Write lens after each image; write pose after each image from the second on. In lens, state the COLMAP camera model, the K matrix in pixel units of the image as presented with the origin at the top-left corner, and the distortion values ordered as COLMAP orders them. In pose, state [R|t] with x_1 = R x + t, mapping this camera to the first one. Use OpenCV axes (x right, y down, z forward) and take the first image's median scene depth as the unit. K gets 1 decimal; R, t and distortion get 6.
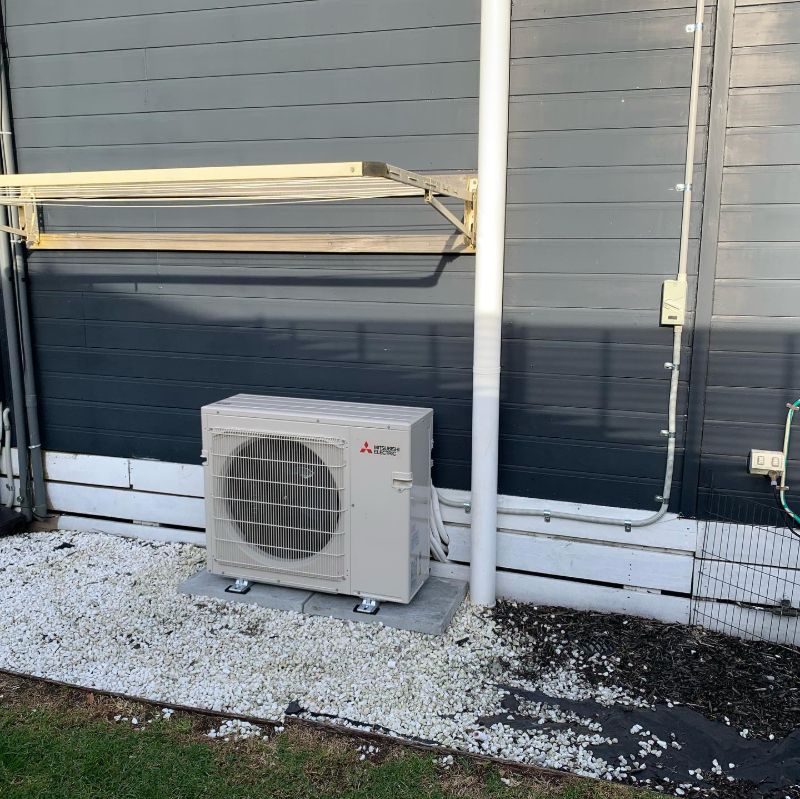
lens RADIAL K [[800.0, 0, 400.0], [0, 800.0, 399.5], [0, 0, 1]] dist [0.000532, -0.019972]
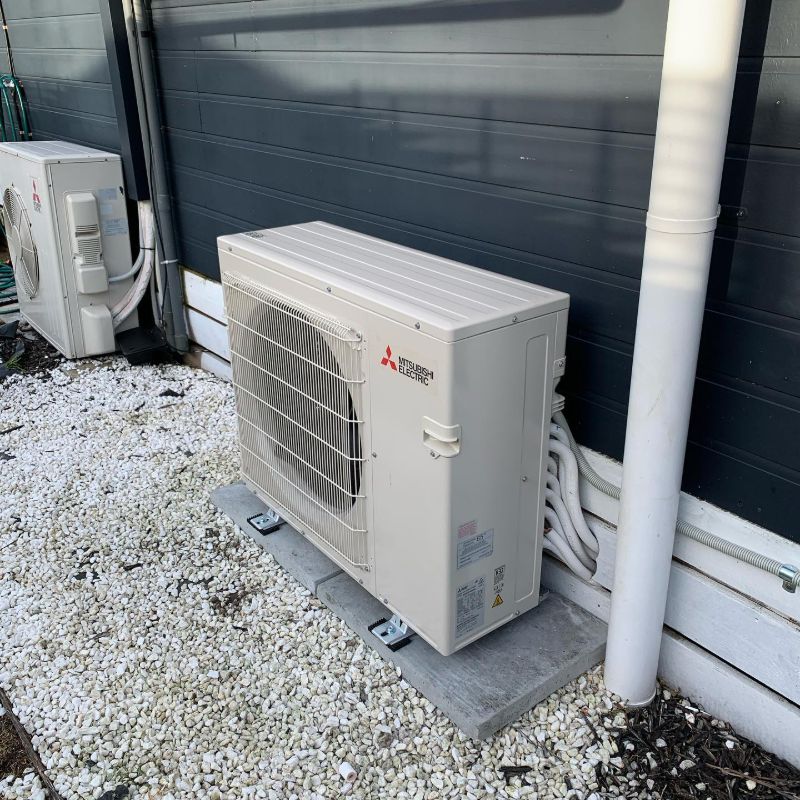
lens RADIAL K [[800.0, 0, 400.0], [0, 800.0, 400.0], [0, 0, 1]] dist [0.000532, -0.019972]
pose [[0.833202, 0.211414, -0.510958, 0.208088], [-0.087946, 0.962930, 0.255012, -0.038791], [0.545930, -0.167539, 0.820909, 0.547088]]
